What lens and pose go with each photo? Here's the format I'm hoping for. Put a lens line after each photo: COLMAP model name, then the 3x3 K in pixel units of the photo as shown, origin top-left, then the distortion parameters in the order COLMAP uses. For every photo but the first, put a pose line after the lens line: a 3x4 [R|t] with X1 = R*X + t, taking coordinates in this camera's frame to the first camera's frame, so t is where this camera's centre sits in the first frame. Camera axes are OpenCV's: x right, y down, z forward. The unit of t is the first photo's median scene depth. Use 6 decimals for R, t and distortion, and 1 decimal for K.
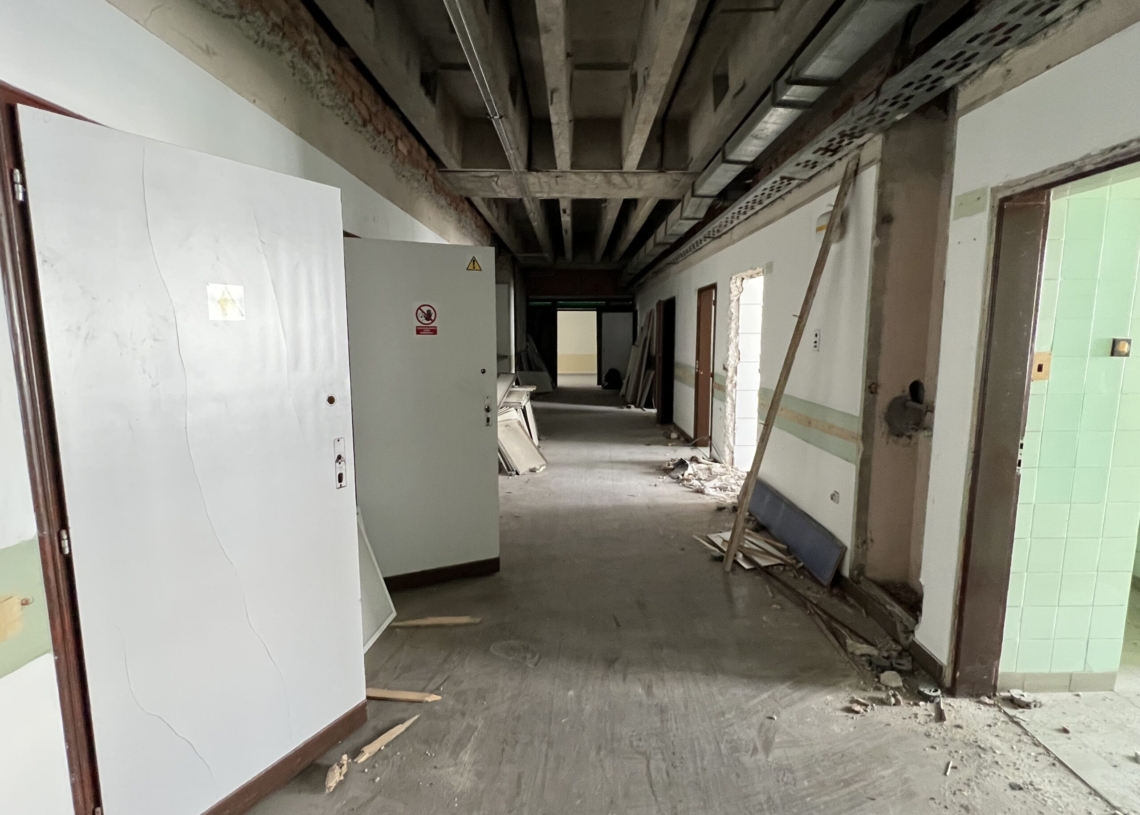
lens RADIAL K [[561.3, 0, 570.0], [0, 561.3, 407.5], [0, 0, 1]] dist [0.000684, -0.000117]
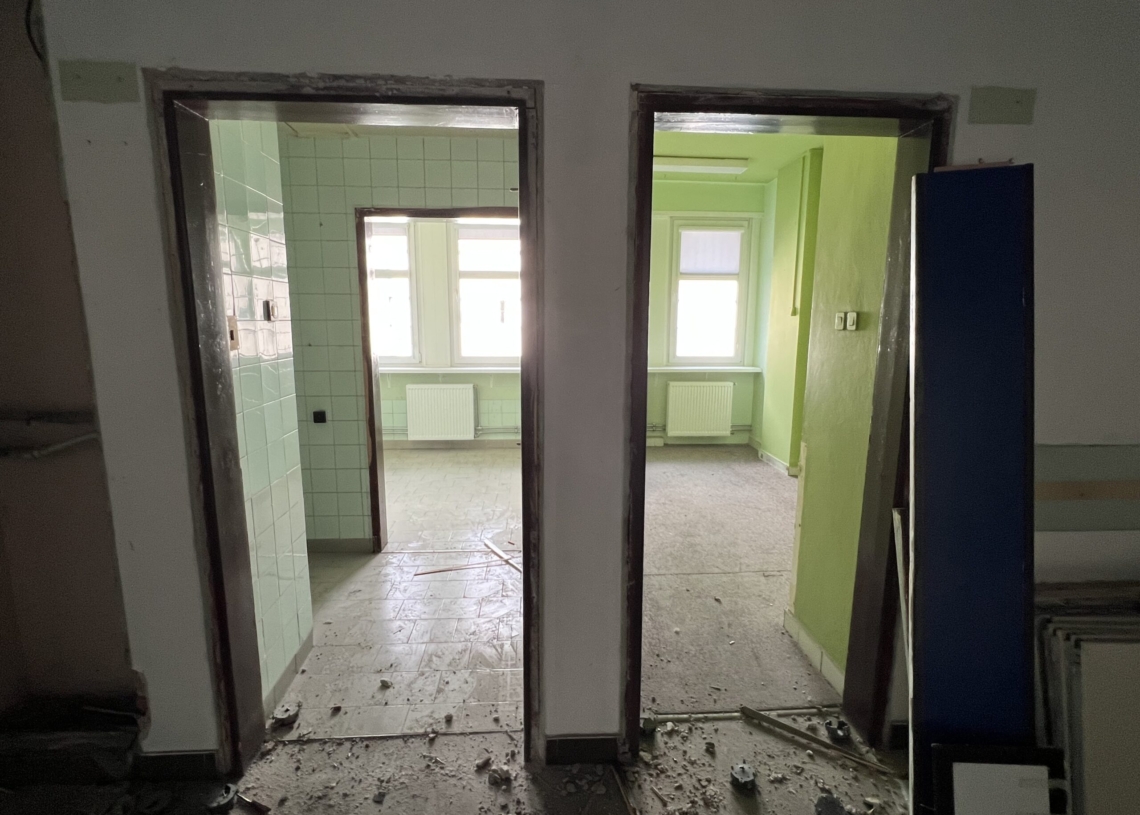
lens RADIAL K [[561.3, 0, 570.0], [0, 561.3, 407.5], [0, 0, 1]] dist [0.000684, -0.000117]
pose [[-0.067432, -0.165045, 0.983978, -0.008404], [0.128476, 0.976576, 0.172607, -0.046176], [-0.989417, 0.138057, -0.044648, 0.575191]]
